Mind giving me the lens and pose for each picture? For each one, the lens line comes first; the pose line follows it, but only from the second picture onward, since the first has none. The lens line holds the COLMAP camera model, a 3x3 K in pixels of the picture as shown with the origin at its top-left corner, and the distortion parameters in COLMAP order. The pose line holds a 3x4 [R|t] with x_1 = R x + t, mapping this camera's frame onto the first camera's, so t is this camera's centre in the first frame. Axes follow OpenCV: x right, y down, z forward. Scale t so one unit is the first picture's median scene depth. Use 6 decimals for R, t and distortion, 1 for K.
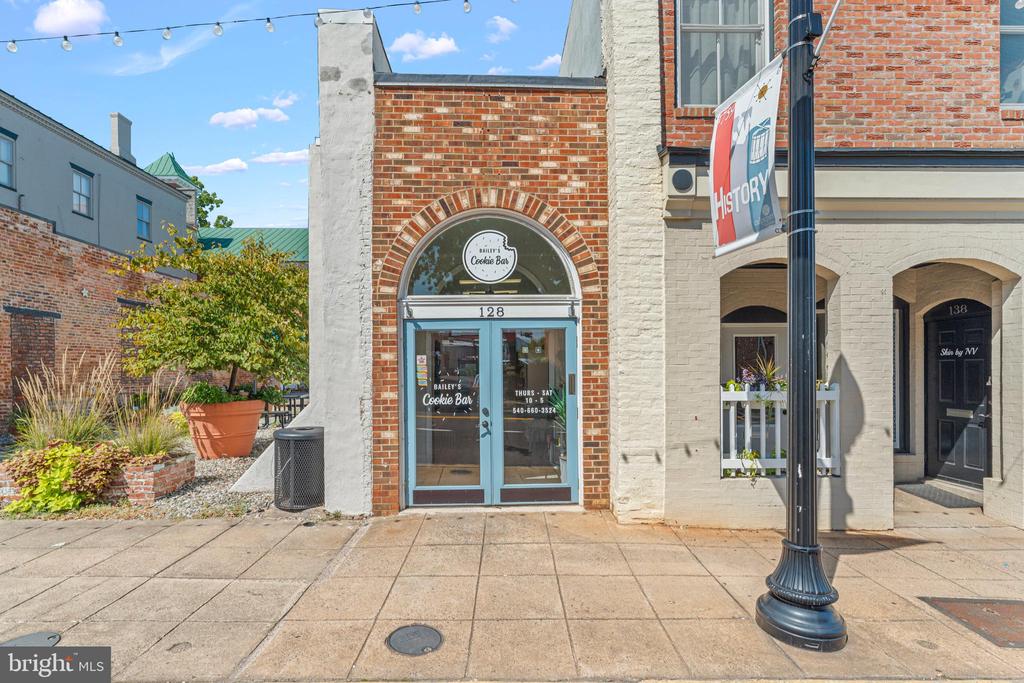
lens RADIAL K [[495.9, 0, 509.3], [0, 495.9, 370.6], [0, 0, 1]] dist [0.000670, -0.000205]
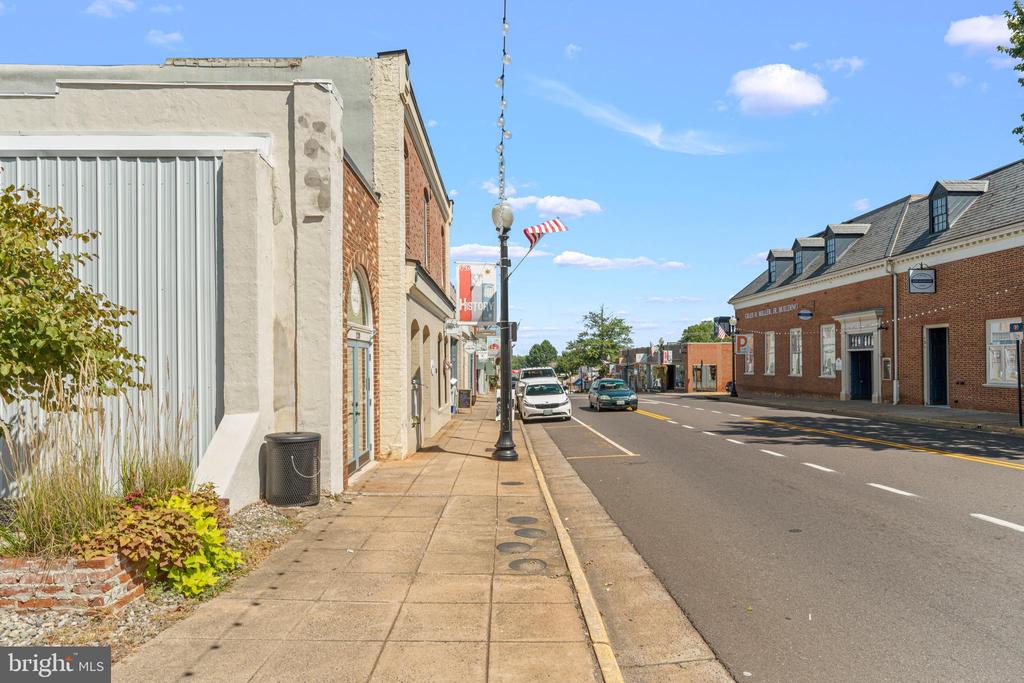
lens RADIAL K [[582.2, 0, 515.1], [0, 582.2, 366.2], [0, 0, 1]] dist [-0.001463, -0.001167]
pose [[0.009600, 0.003141, 0.999949, -1.770031], [0.011203, 0.999932, -0.003249, -0.018794], [-0.999891, 0.011234, 0.009564, 0.538918]]
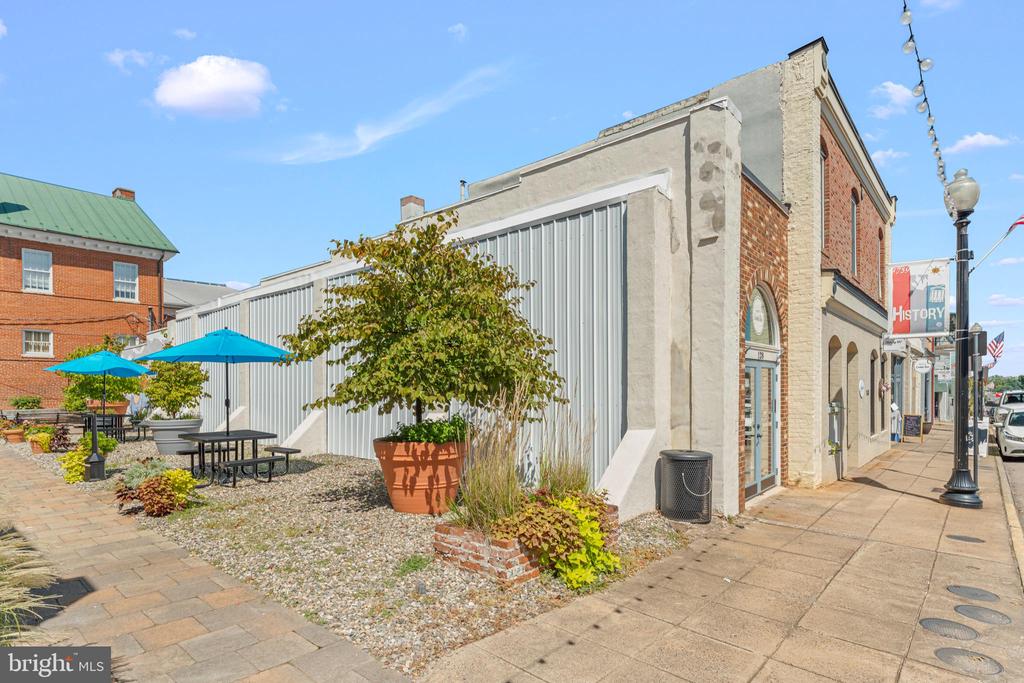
lens RADIAL K [[530.4, 0, 515.2], [0, 530.4, 395.9], [0, 0, 1]] dist [-0.002650, -0.000594]
pose [[0.683590, -0.007012, 0.729832, -1.639890], [0.004517, 0.999975, 0.005377, -0.015847], [-0.729852, -0.000379, 0.683605, 0.494210]]
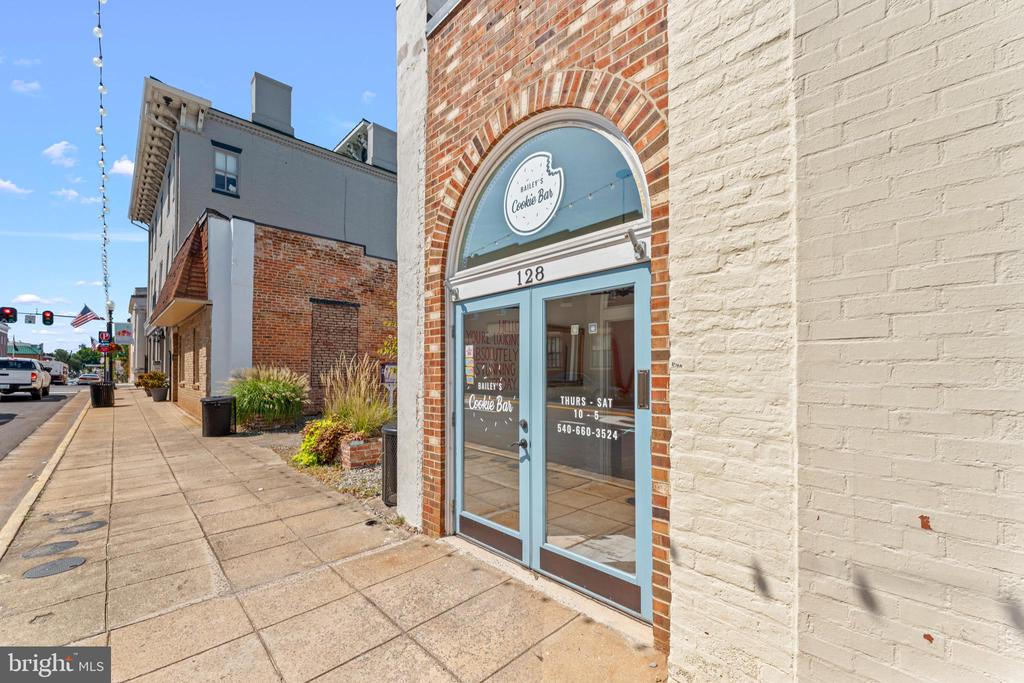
lens RADIAL K [[419.0, 0, 516.6], [0, 419.0, 365.9], [0, 0, 1]] dist [0.000999, 0.000457]
pose [[0.668171, -0.004047, -0.743997, 0.378591], [-0.007335, 0.999901, -0.012026, 0.009430], [0.743971, 0.013492, 0.668075, 0.627037]]
